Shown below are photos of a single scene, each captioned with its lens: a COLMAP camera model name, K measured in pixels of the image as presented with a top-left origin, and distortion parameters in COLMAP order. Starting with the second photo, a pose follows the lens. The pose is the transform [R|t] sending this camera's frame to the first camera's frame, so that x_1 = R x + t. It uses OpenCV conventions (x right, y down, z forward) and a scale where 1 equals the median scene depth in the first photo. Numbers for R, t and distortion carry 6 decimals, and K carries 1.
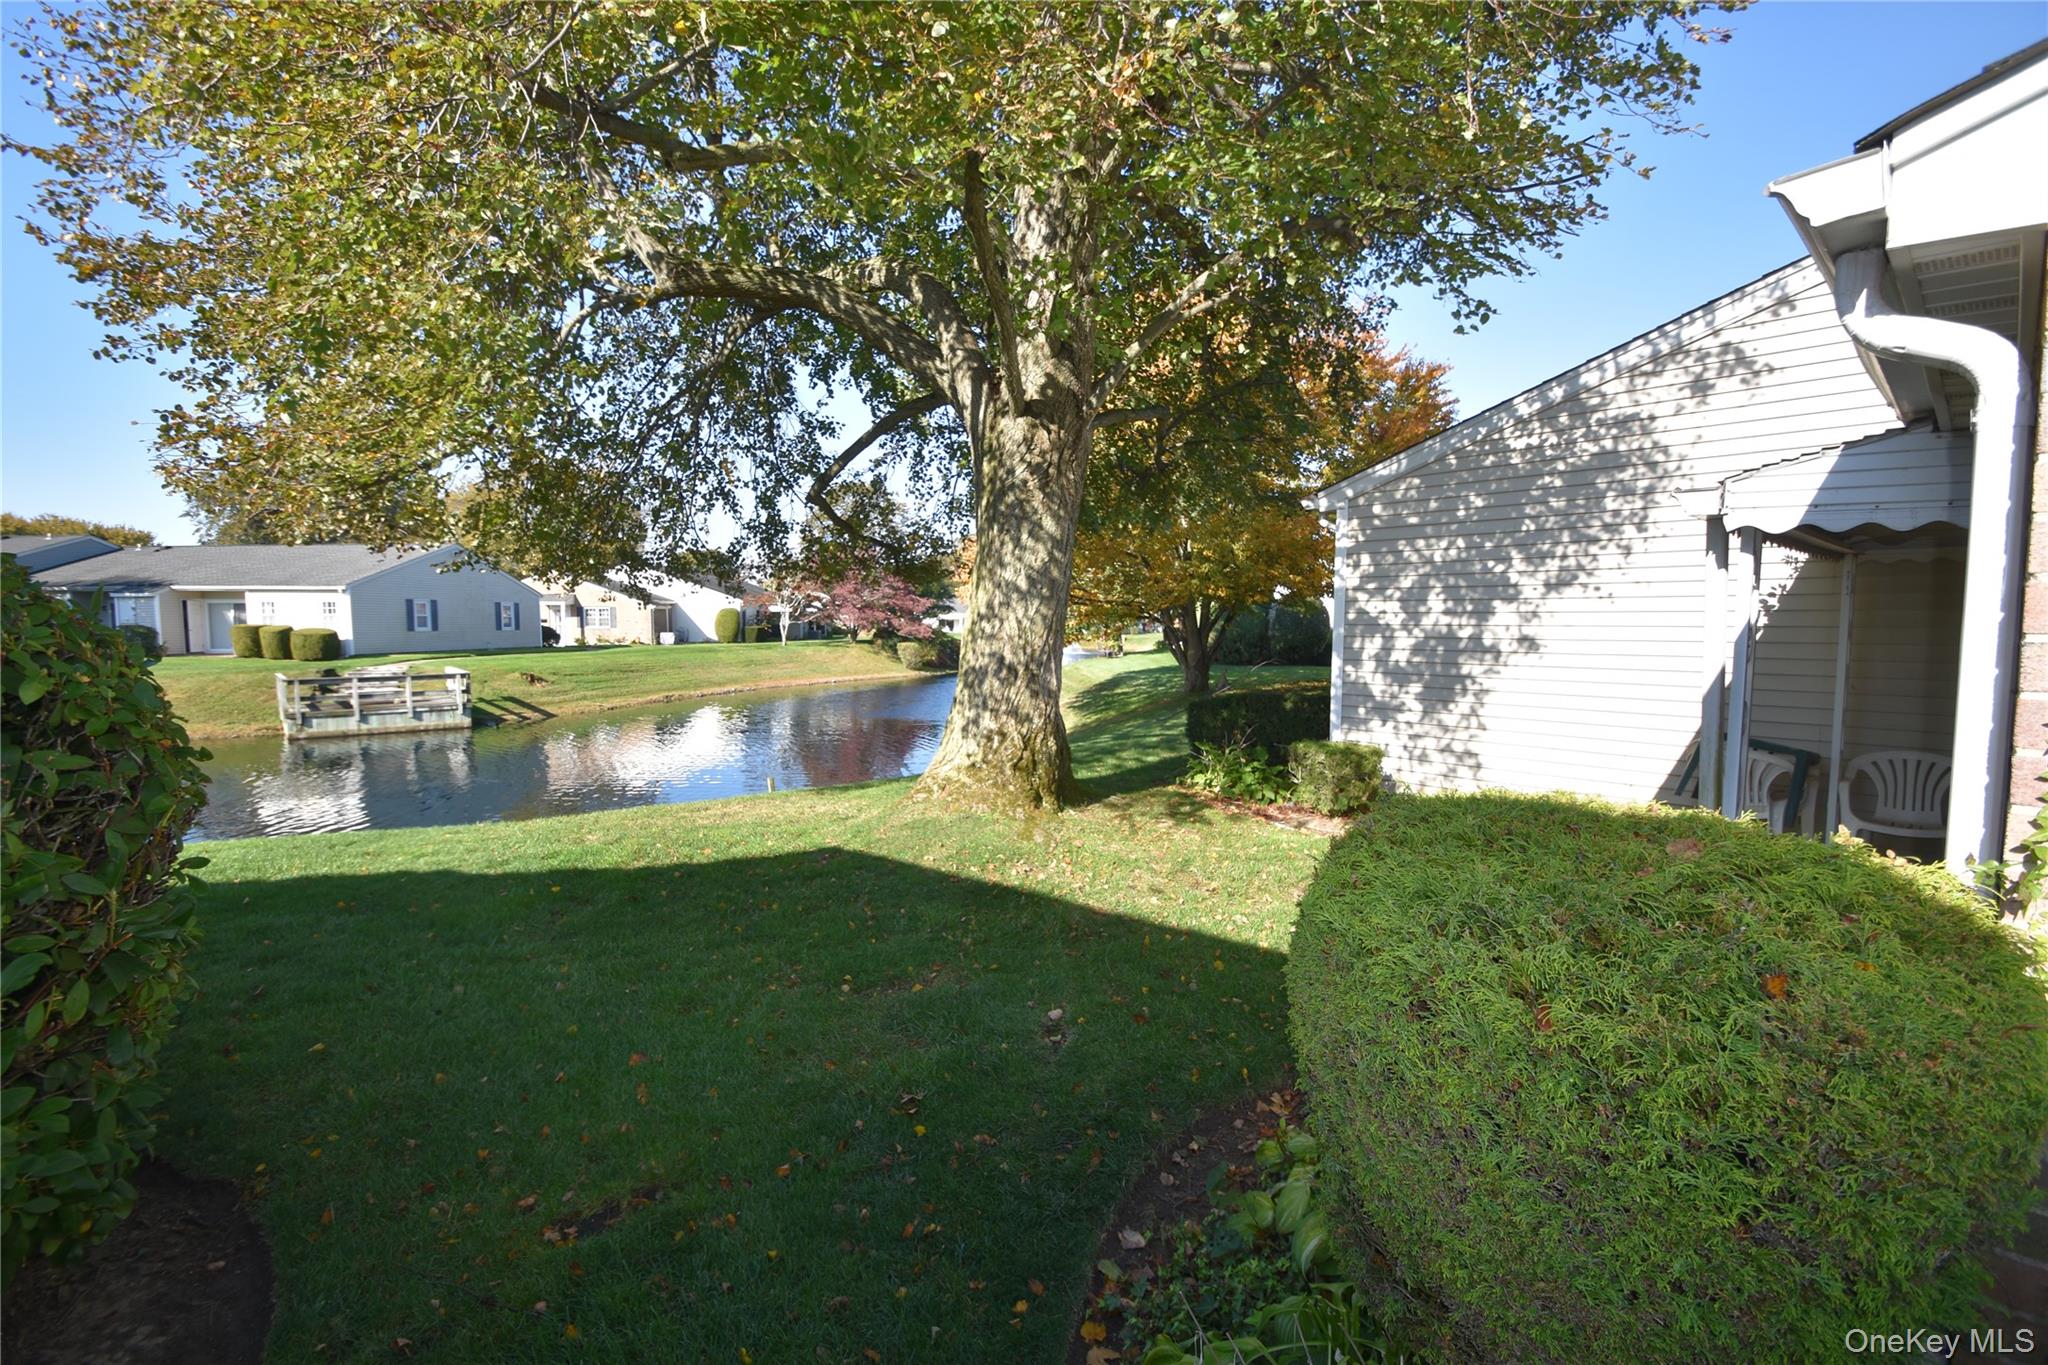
lens RADIAL K [[910.2, 0, 1023.3], [0, 910.2, 683.0], [0, 0, 1]] dist [0.000702, -0.000015]
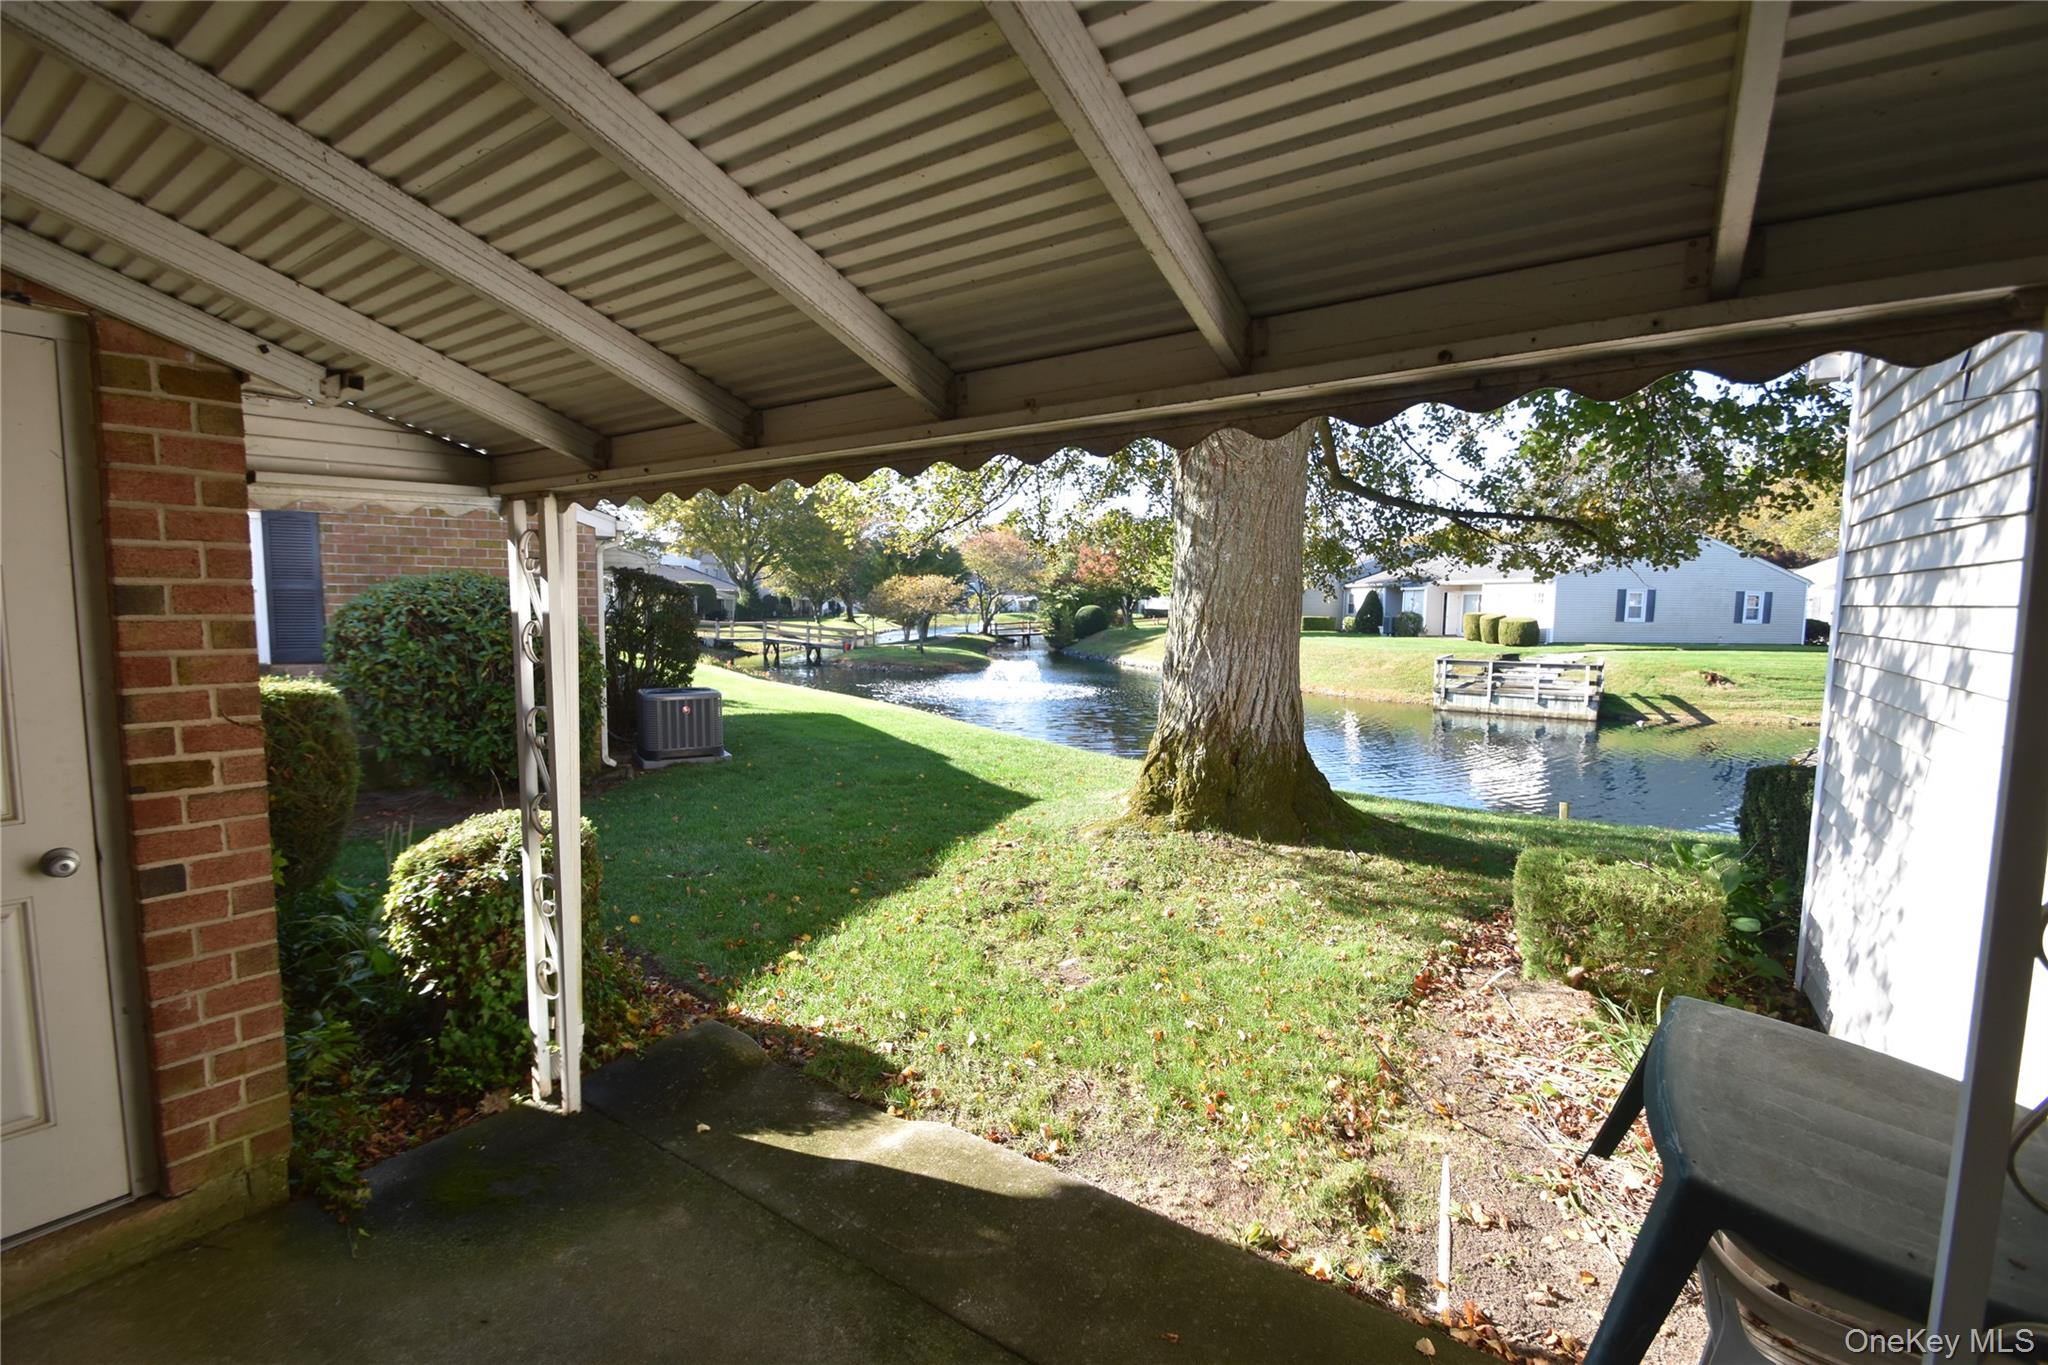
lens RADIAL K [[910.2, 0, 1023.6], [0, 910.2, 684.0], [0, 0, 1]] dist [0.000702, -0.000015]
pose [[0.244311, 0.088333, -0.965665, 0.166611], [-0.080635, 0.994244, 0.070546, -0.009094], [0.966338, 0.060631, 0.250028, 0.160401]]
